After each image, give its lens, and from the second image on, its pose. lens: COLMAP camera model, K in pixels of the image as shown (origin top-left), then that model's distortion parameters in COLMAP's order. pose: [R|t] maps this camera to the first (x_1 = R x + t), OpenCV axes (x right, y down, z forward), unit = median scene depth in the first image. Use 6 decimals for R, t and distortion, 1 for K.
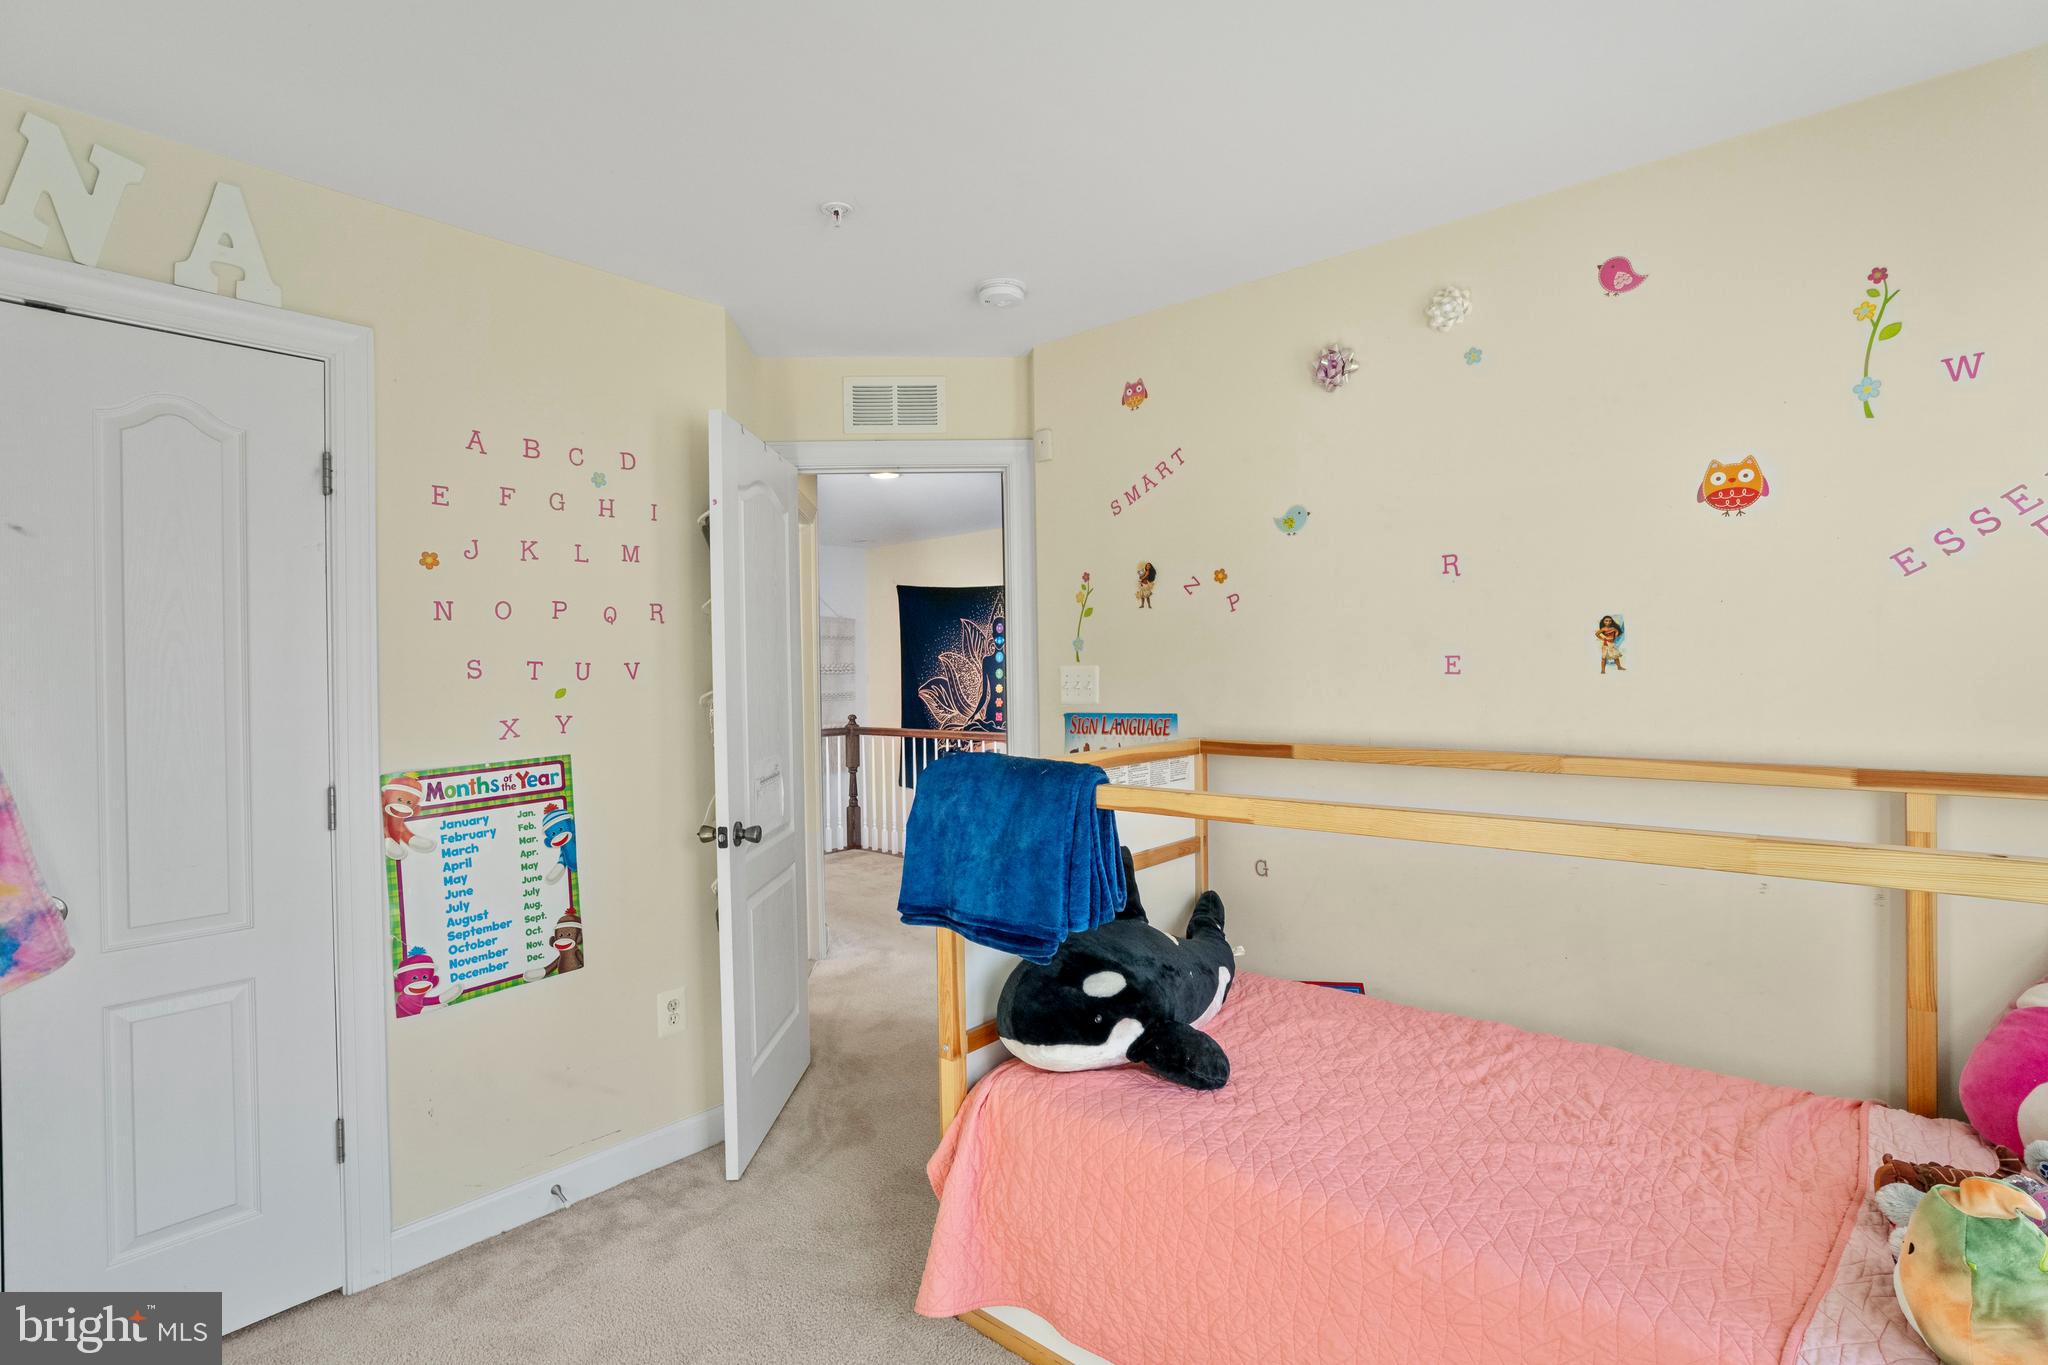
lens RADIAL K [[931.8, 0, 1008.8], [0, 931.8, 672.2], [0, 0, 1]] dist [-0.031988, 0.013800]
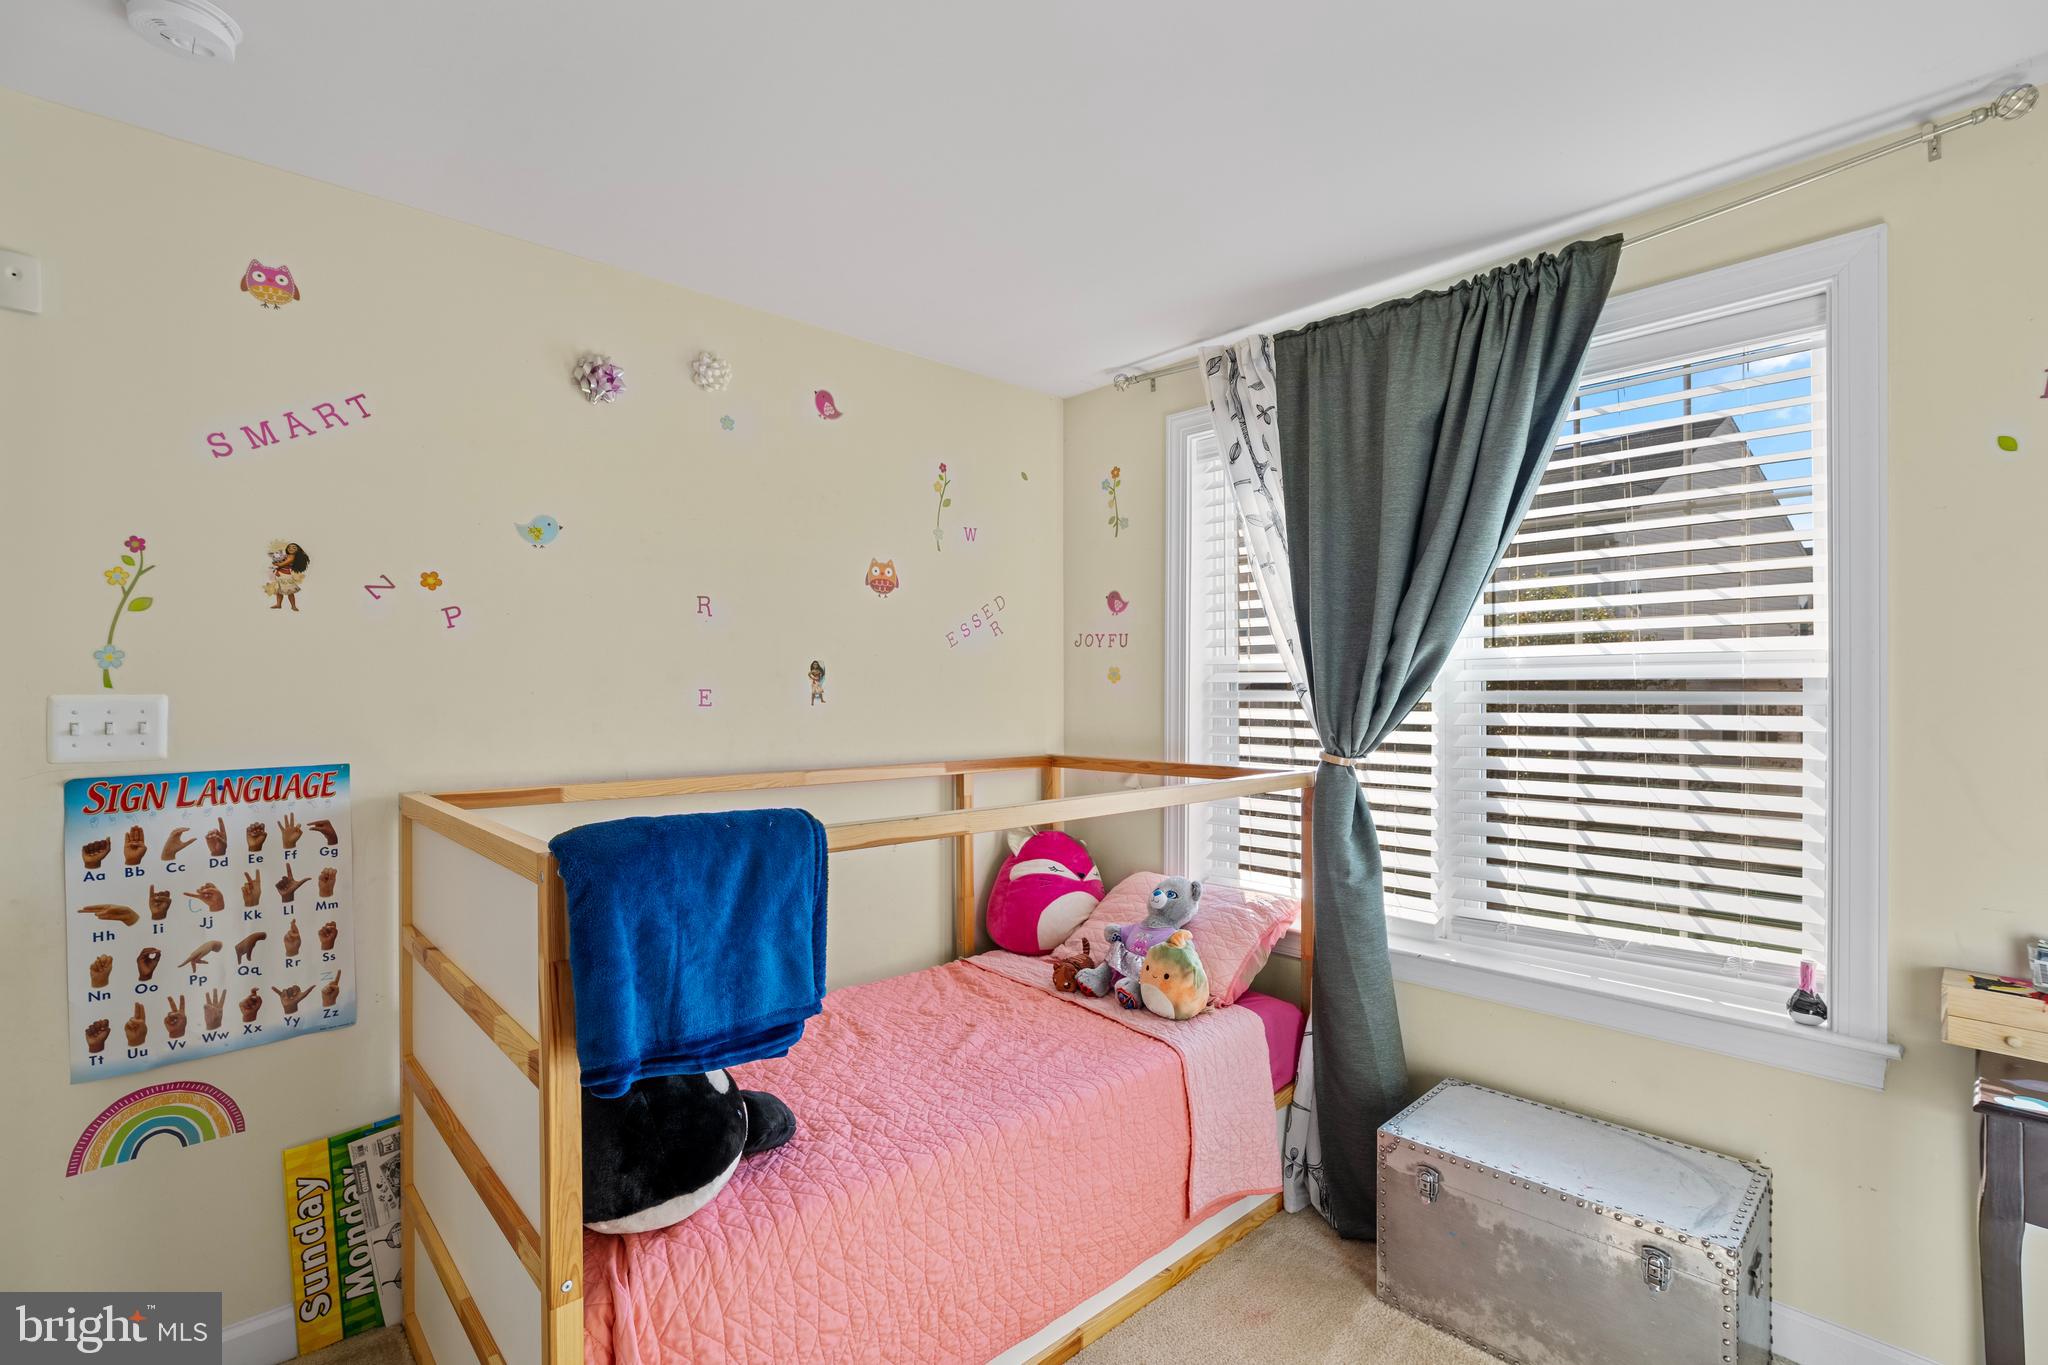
lens RADIAL K [[931.8, 0, 1008.5], [0, 931.8, 690.0], [0, 0, 1]] dist [-0.031988, 0.013800]
pose [[0.132467, 0.017368, 0.991035, -0.470350], [0.005480, 0.999818, -0.018254, 0.003952], [-0.991172, 0.007849, 0.132347, 0.428168]]
